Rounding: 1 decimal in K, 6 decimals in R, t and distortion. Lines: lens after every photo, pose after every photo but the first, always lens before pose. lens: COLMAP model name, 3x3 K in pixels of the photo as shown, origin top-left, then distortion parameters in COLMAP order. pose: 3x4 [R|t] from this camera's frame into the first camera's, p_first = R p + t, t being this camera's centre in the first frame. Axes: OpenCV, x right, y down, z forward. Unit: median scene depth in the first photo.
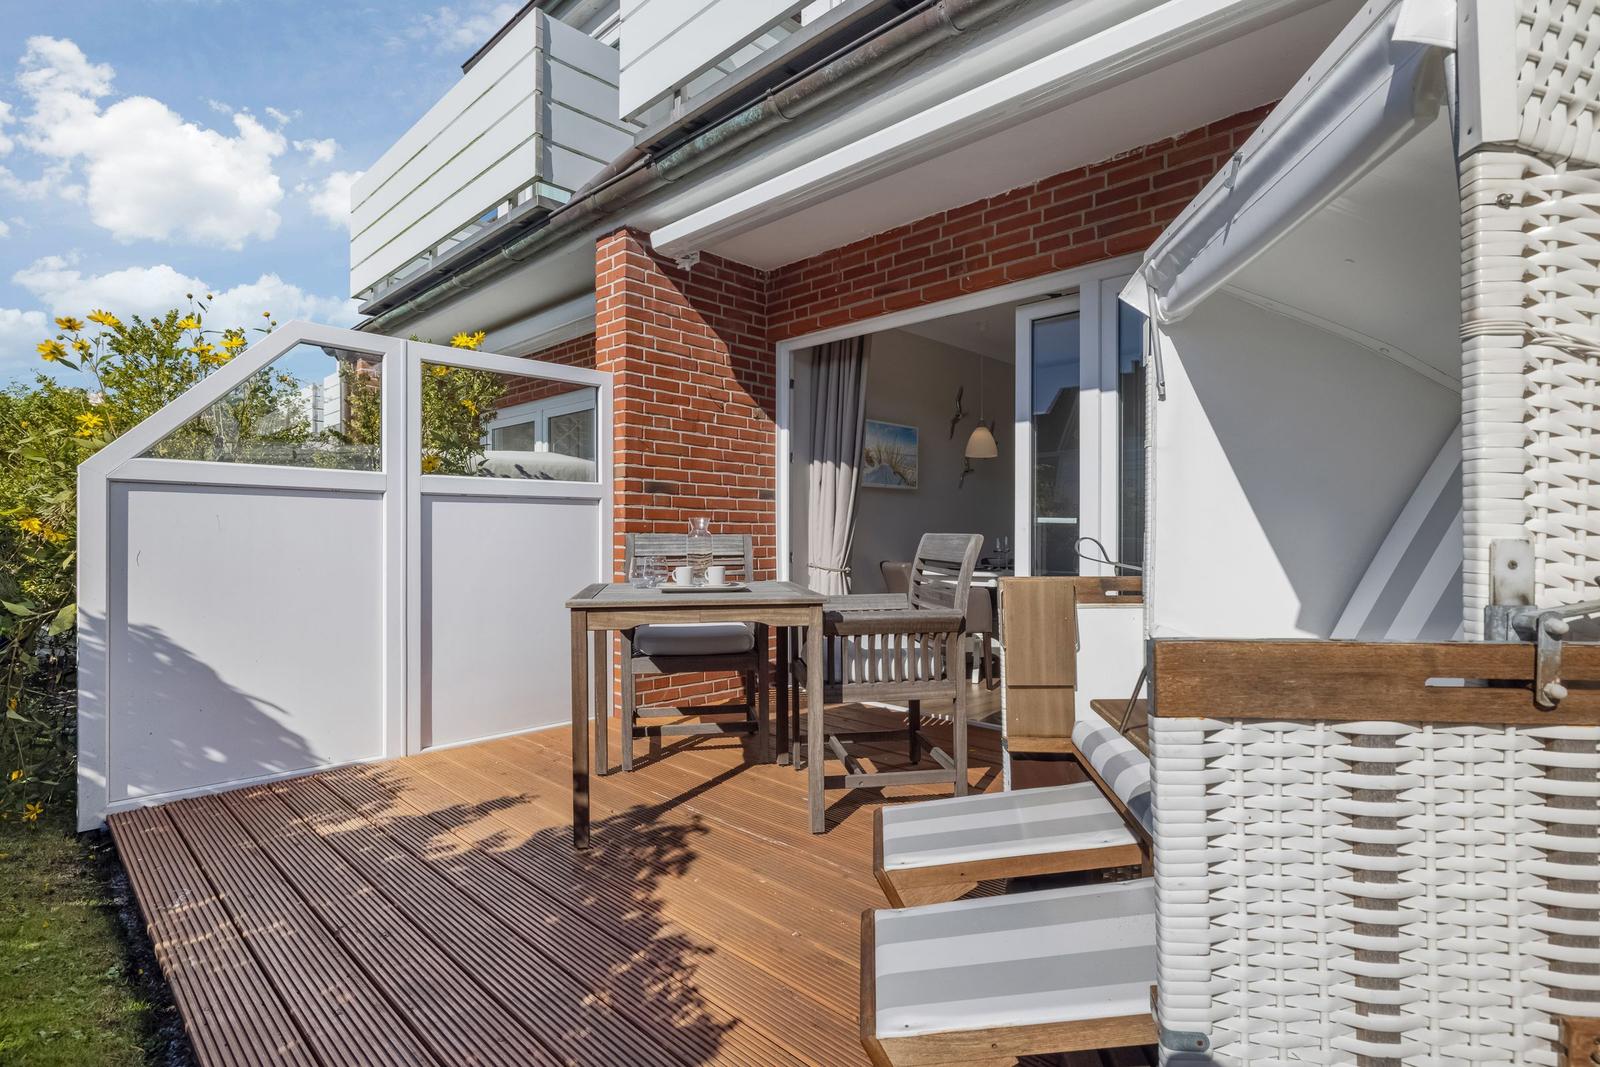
lens RADIAL K [[850.2, 0, 800.0], [0, 850.2, 533.5], [0, 0, 1]] dist [-0.001531, -0.000359]
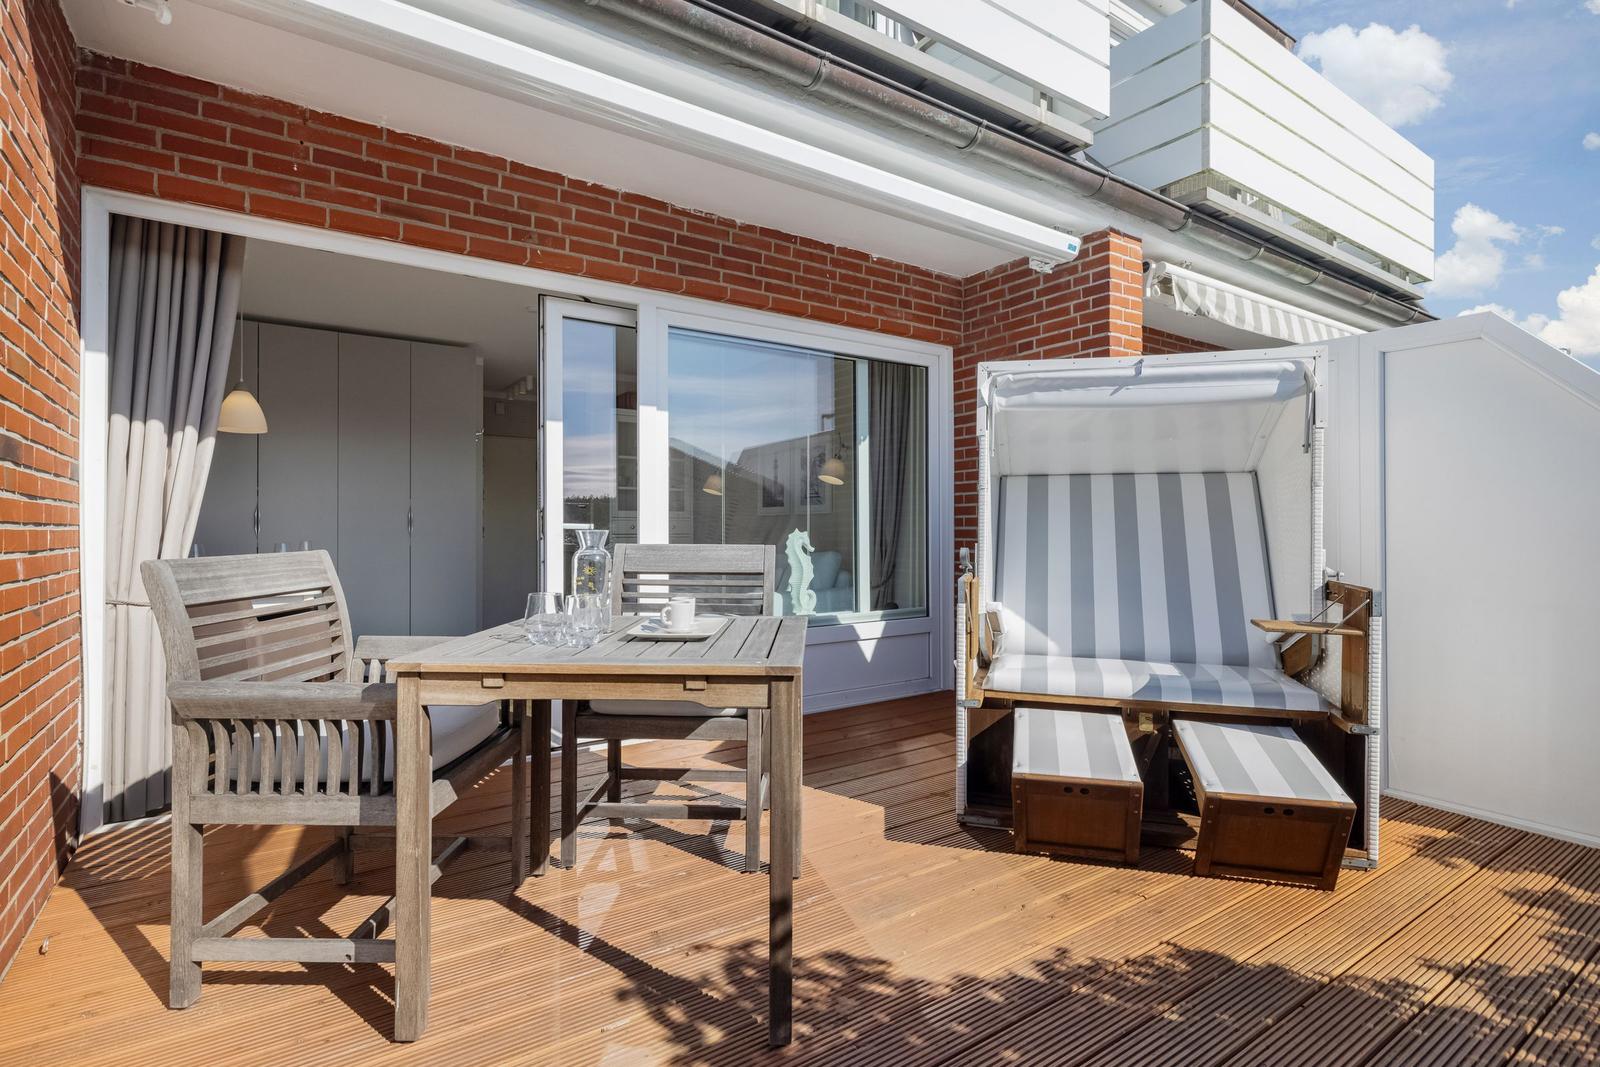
lens RADIAL K [[830.9, 0, 800.0], [0, 830.9, 510.8], [0, 0, 1]] dist [0.000980, 0.000064]
pose [[0.124067, 0.012445, 0.992196, -0.823519], [-0.005267, 0.999916, -0.011883, -0.031791], [-0.992260, -0.003751, 0.124122, 0.830226]]
